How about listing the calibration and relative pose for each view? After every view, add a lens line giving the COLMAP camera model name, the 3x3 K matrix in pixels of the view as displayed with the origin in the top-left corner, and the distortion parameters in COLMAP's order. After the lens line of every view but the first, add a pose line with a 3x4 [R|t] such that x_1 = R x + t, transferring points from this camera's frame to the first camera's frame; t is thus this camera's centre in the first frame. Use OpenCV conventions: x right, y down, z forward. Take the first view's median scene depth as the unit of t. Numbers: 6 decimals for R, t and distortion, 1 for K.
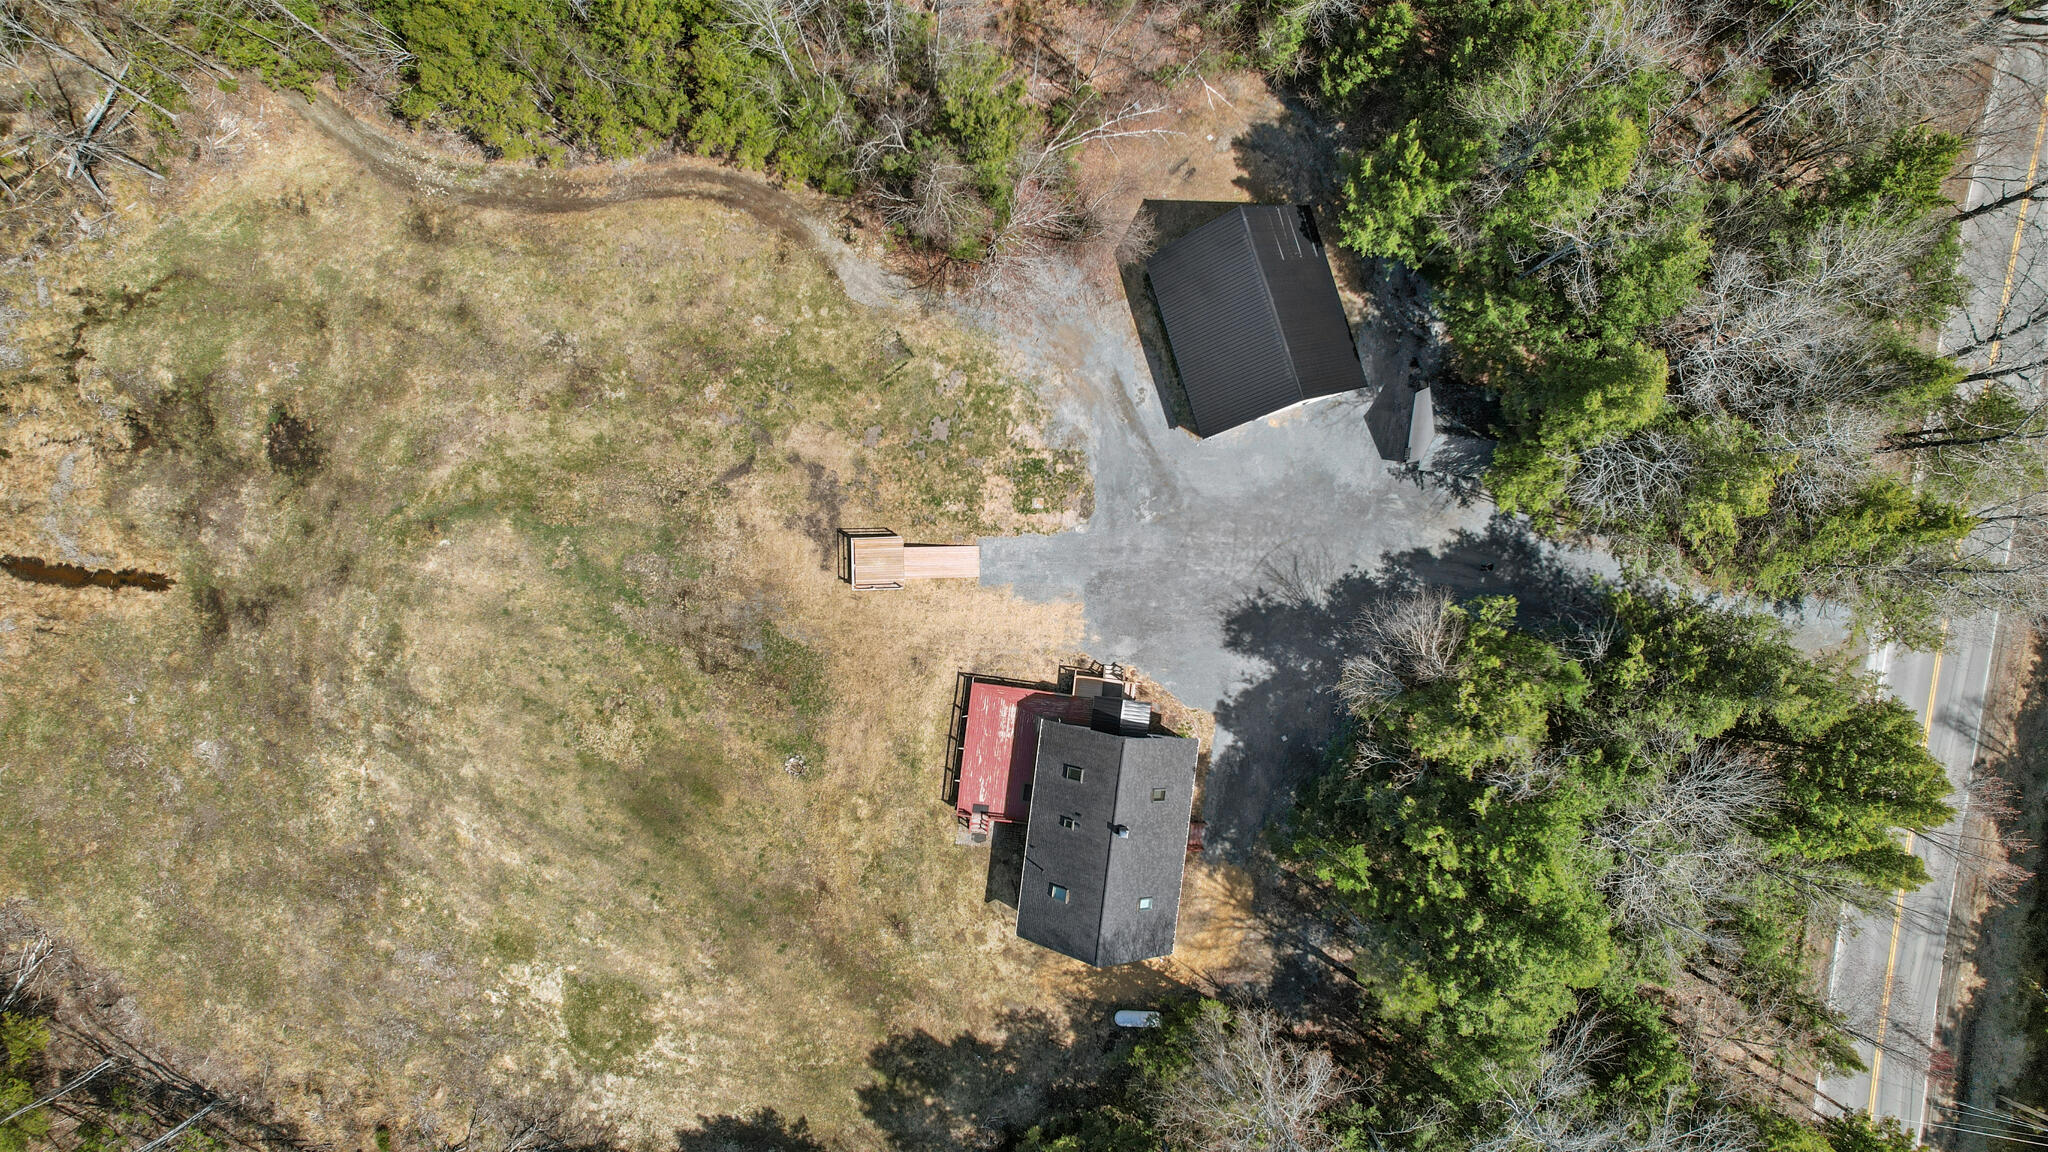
lens RADIAL K [[1272.8, 0, 1024.0], [0, 1272.8, 576.0], [0, 0, 1]] dist [-0.024528, 0.000413]
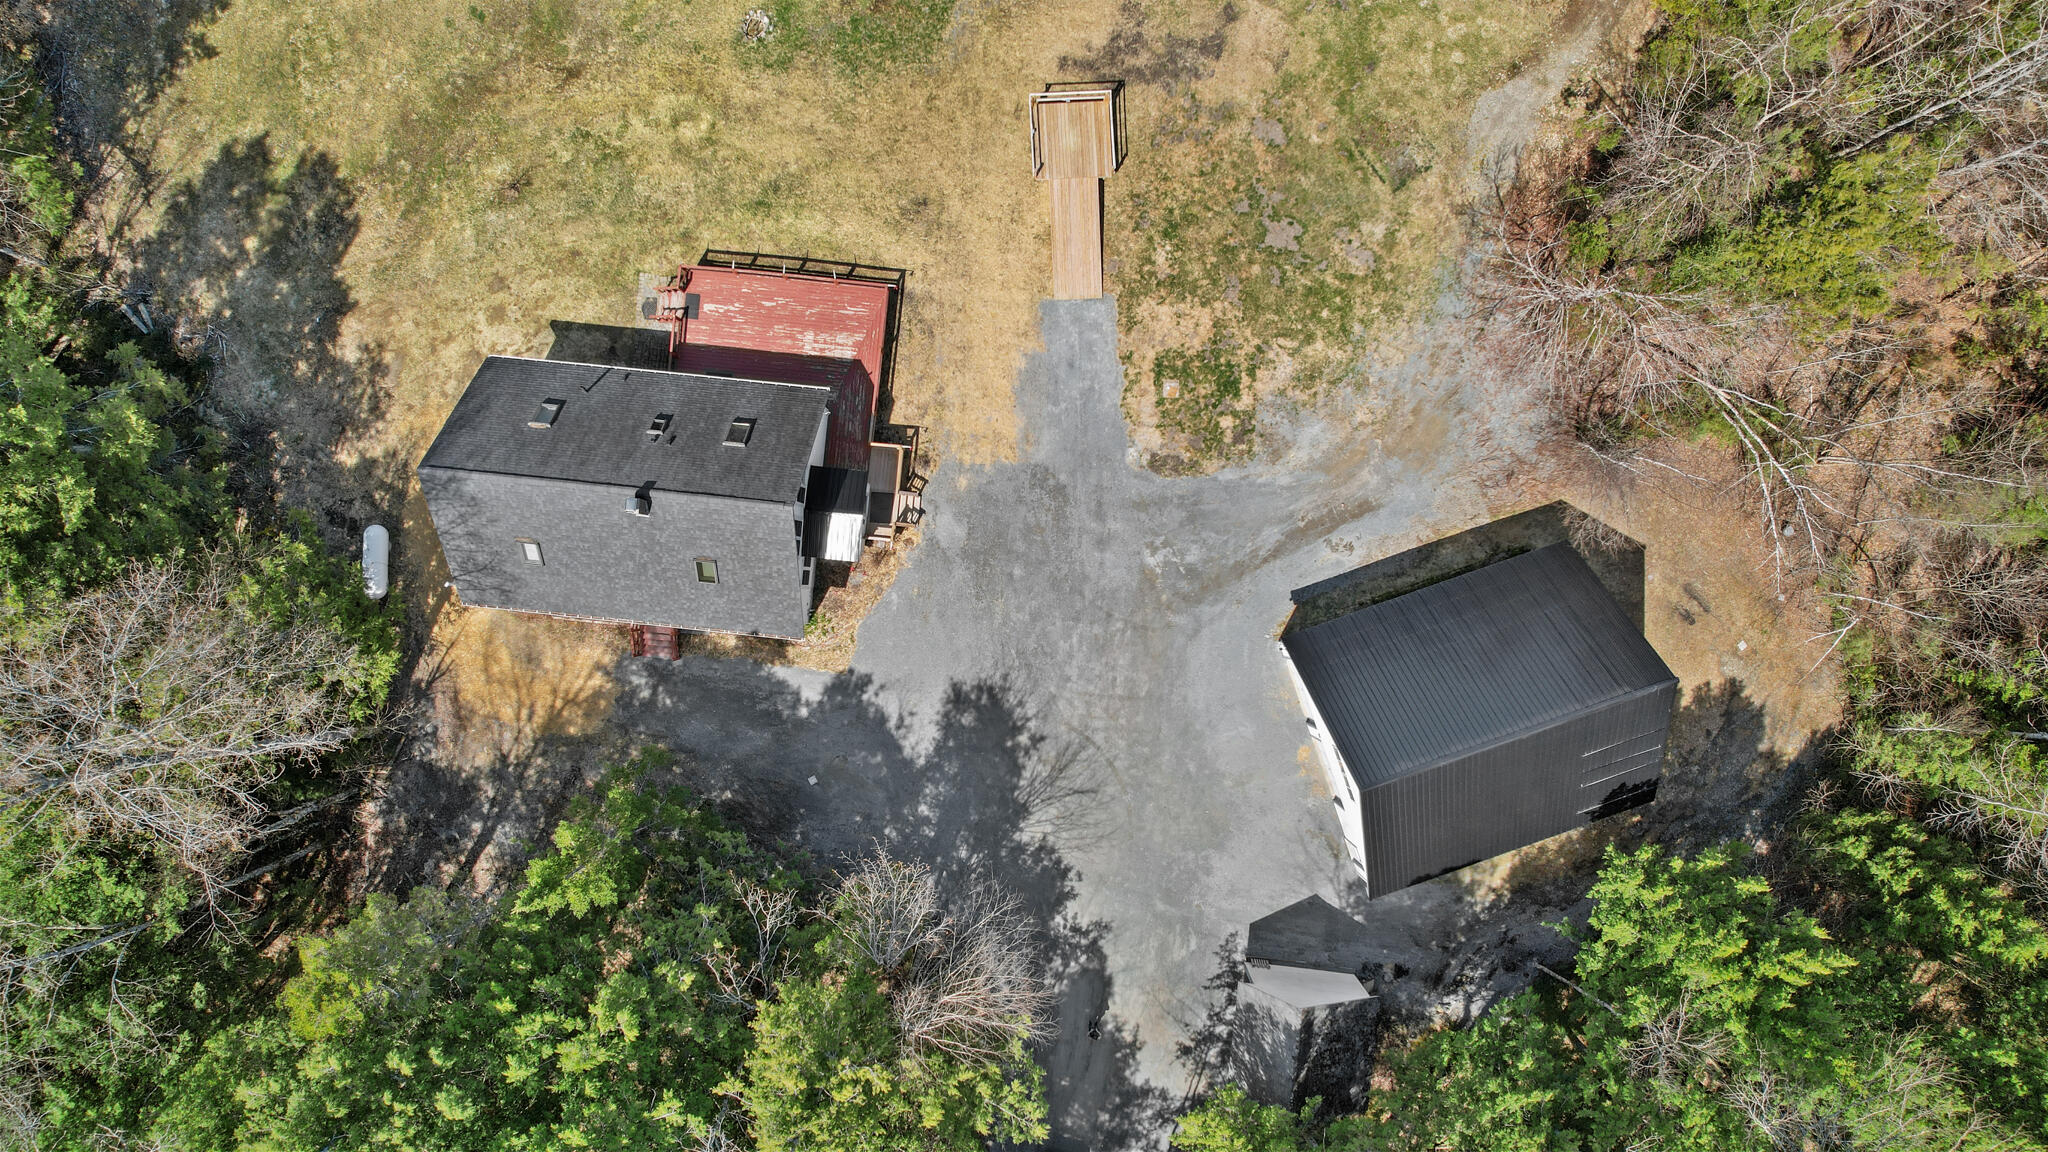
lens RADIAL K [[1275.3, 0, 1036.6], [0, 1275.3, 568.4], [0, 0, 1]] dist [-0.056649, 0.043064]
pose [[0.020660, 0.999784, -0.002344, 0.102052], [-0.999766, 0.020675, 0.006438, 0.008273], [0.006485, 0.002210, 0.999977, 0.359658]]
